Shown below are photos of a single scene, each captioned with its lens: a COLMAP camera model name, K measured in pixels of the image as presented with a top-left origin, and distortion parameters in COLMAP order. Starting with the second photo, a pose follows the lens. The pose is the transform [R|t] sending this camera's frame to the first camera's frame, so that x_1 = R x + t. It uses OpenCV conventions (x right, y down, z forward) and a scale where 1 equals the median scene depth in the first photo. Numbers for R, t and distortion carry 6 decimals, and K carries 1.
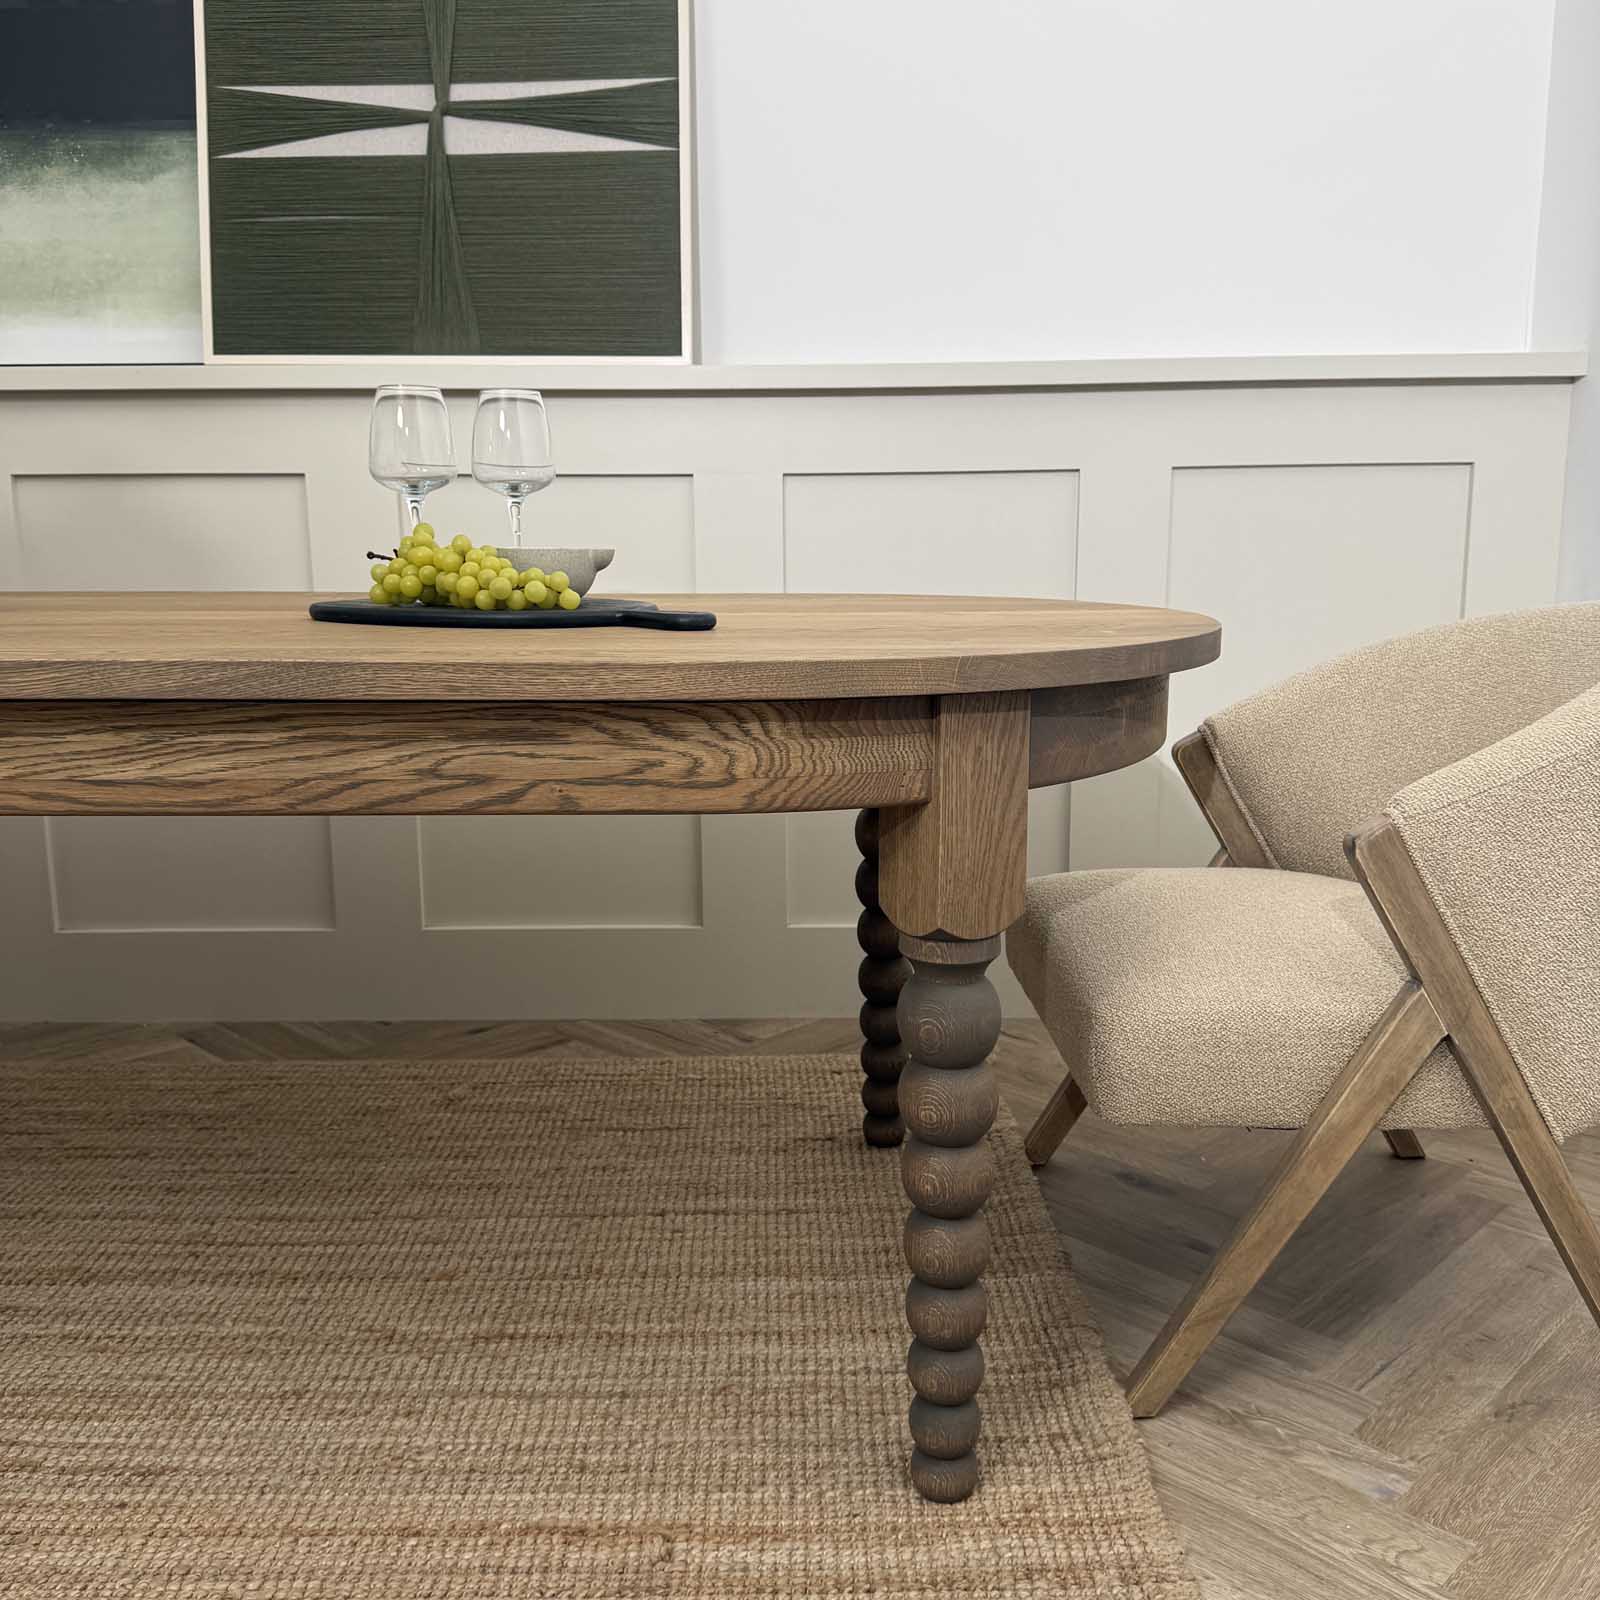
lens RADIAL K [[1504.8, 0, 792.9], [0, 1504.8, 795.8], [0, 0, 1]] dist [0.137495, -0.266546]
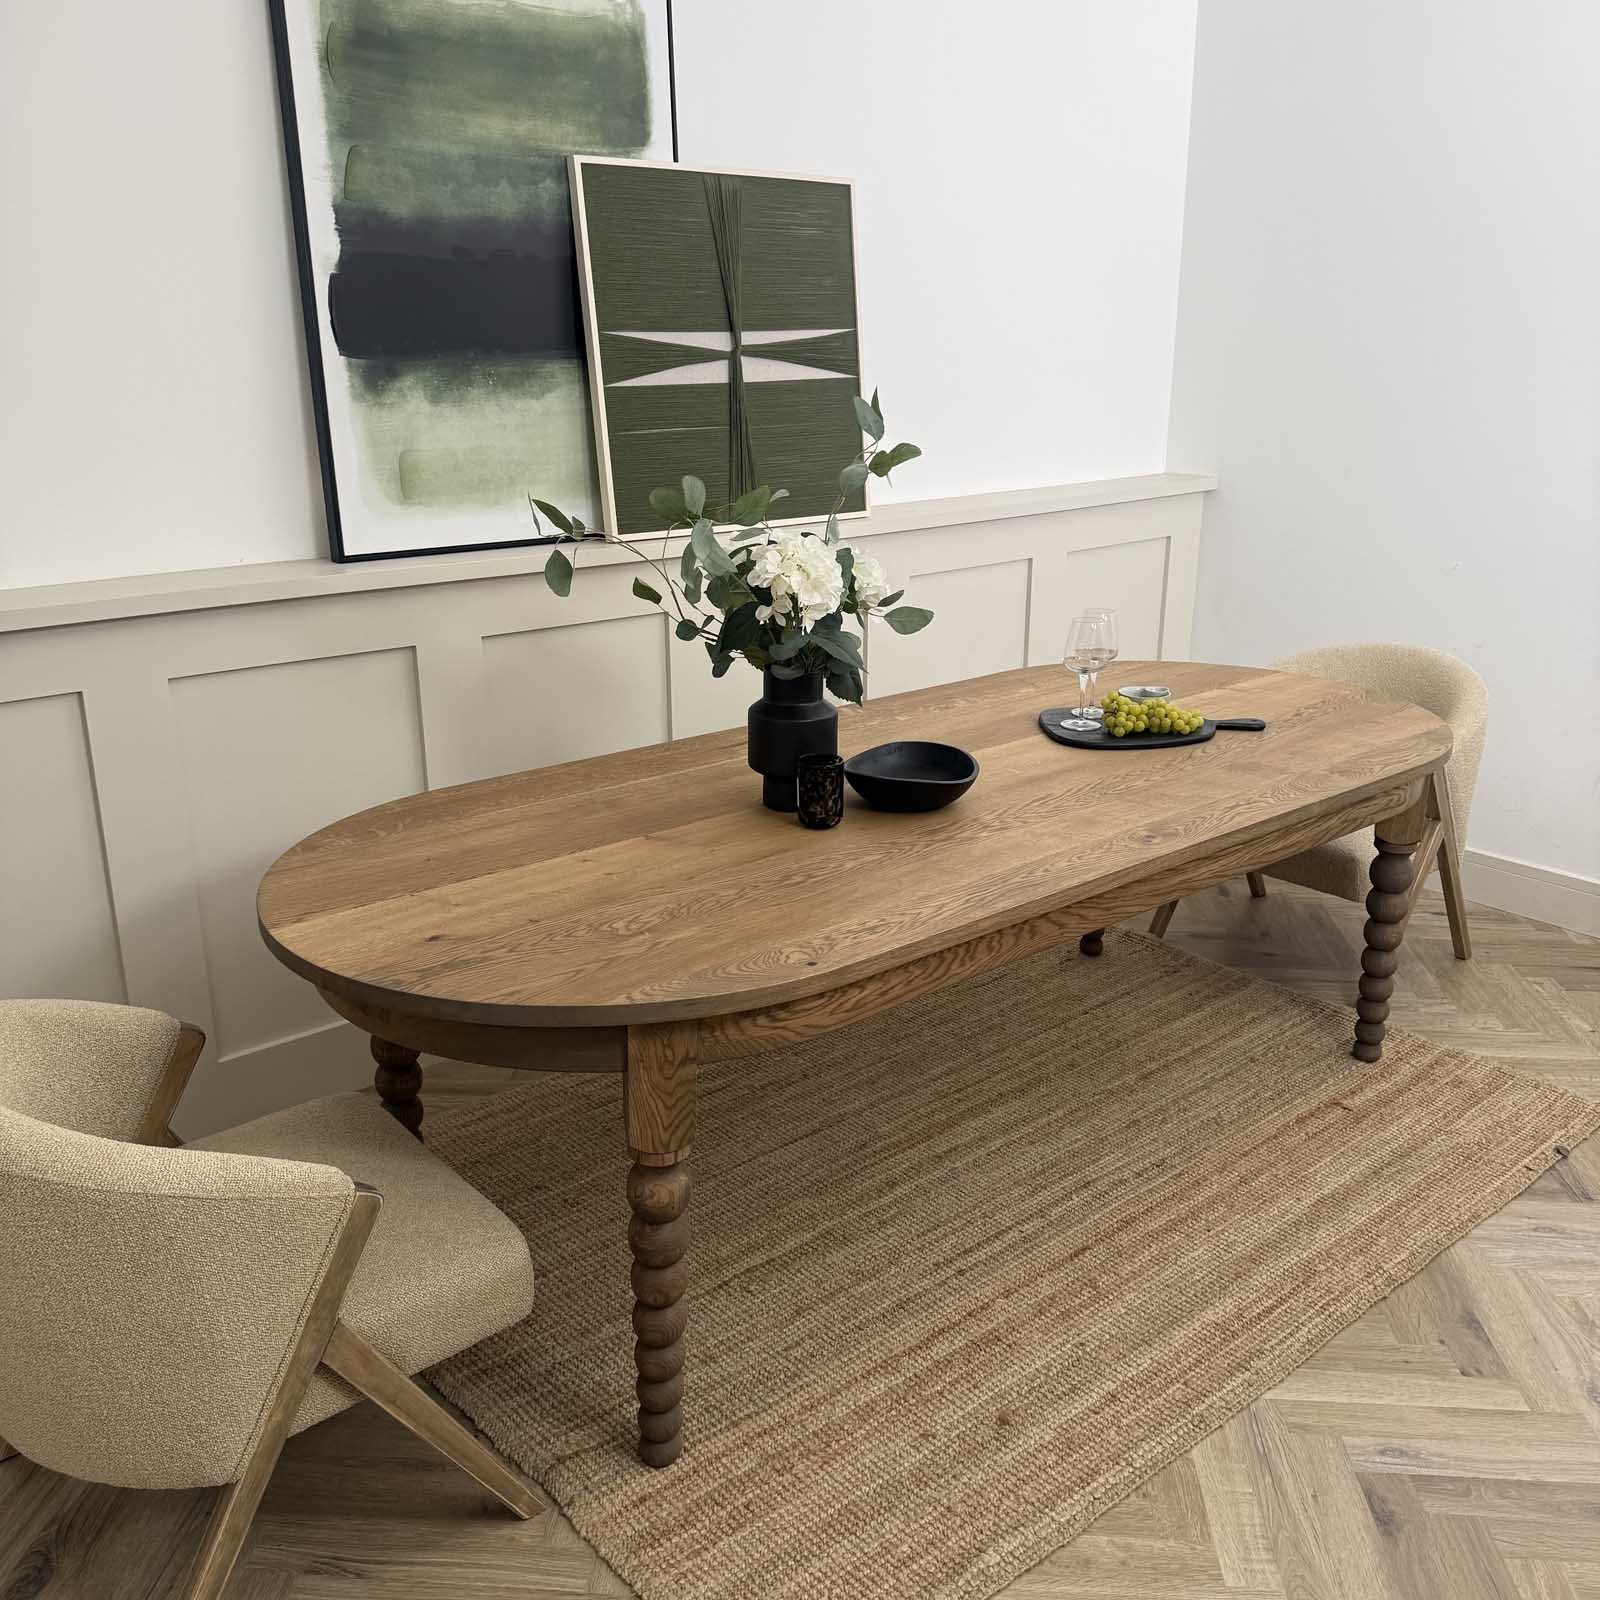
lens RADIAL K [[1487.8, 0, 793.6], [0, 1487.8, 795.8], [0, 0, 1]] dist [0.169981, -0.347318]
pose [[0.754431, -0.188533, 0.628721, -1.873351], [0.109160, 0.980560, 0.163053, -0.423528], [-0.647239, -0.054381, 0.760345, -0.223997]]
